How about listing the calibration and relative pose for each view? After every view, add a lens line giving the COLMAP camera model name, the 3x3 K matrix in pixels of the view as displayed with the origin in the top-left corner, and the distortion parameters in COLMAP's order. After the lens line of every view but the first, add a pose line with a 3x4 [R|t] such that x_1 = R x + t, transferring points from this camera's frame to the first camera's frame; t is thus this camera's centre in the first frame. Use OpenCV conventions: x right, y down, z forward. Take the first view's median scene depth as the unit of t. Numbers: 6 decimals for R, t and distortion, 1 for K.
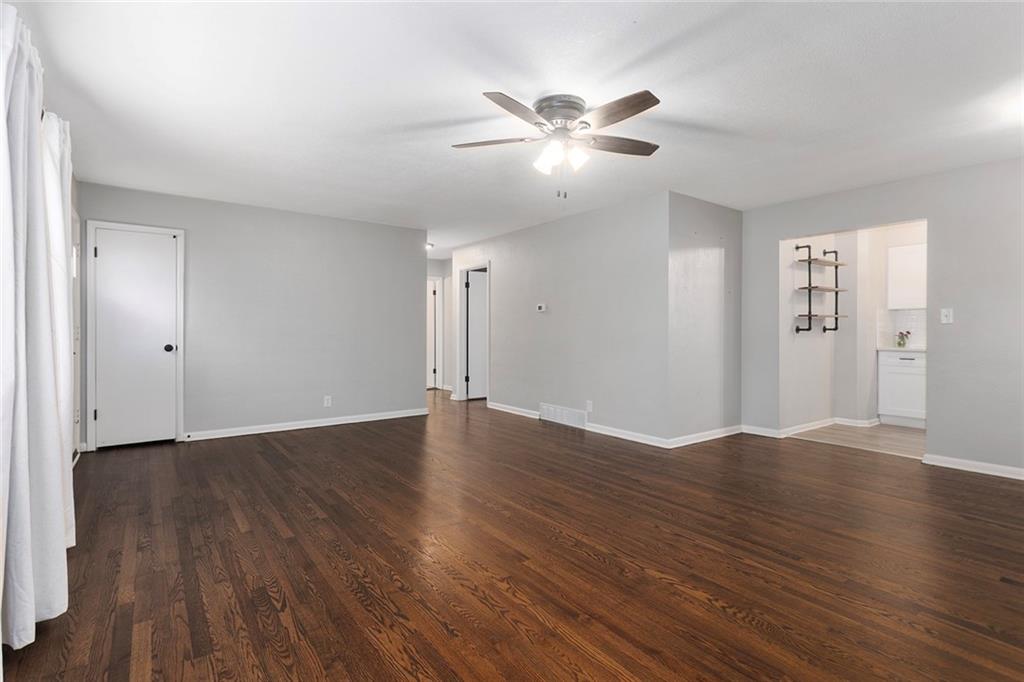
lens RADIAL K [[492.6, 0, 509.3], [0, 492.6, 336.0], [0, 0, 1]] dist [0.003592, 0.000157]
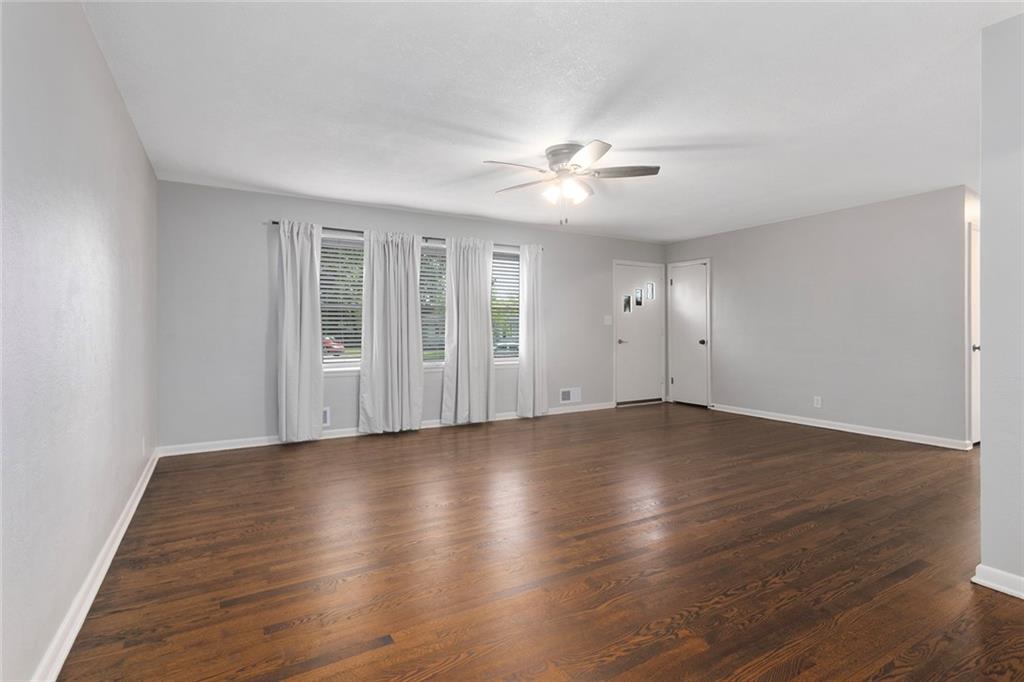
lens RADIAL K [[492.6, 0, 508.6], [0, 492.6, 340.6], [0, 0, 1]] dist [0.003592, 0.000157]
pose [[-0.102778, 0.022292, -0.994454, 0.809198], [-0.011027, 0.999662, 0.023548, -0.007434], [0.994643, 0.013386, -0.102498, 0.583978]]
